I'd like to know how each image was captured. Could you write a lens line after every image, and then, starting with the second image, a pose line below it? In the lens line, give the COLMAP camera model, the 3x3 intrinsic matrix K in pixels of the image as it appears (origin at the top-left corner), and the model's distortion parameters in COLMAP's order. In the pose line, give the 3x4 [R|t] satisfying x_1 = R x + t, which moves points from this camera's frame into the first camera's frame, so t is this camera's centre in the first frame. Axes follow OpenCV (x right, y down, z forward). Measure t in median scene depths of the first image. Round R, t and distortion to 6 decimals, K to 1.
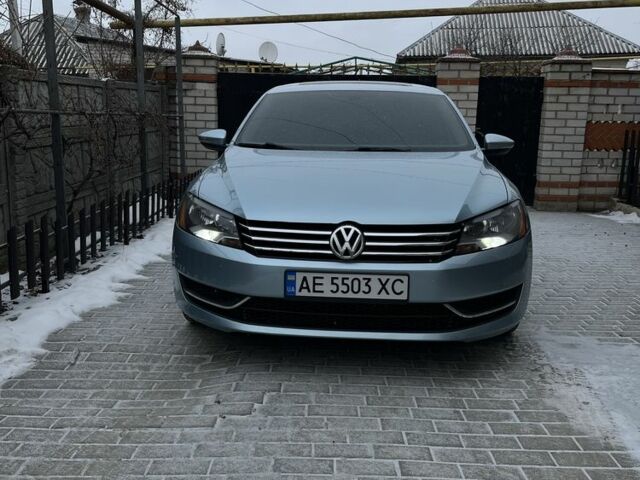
lens RADIAL K [[526.9, 0, 320.0], [0, 526.9, 240.0], [0, 0, 1]] dist [0.004807, 0.003892]
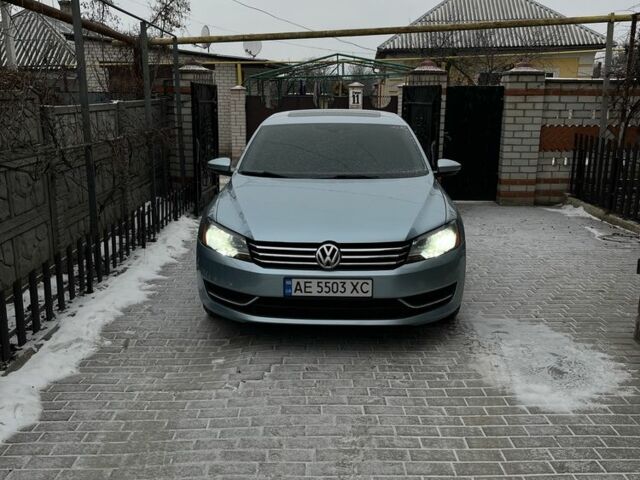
lens RADIAL K [[526.9, 0, 320.0], [0, 526.9, 240.0], [0, 0, 1]] dist [0.004807, 0.003892]
pose [[0.999496, -0.018957, 0.025479, -0.003688], [0.018081, 0.999252, 0.034169, -0.067778], [-0.026108, -0.033692, 0.999091, -0.303418]]
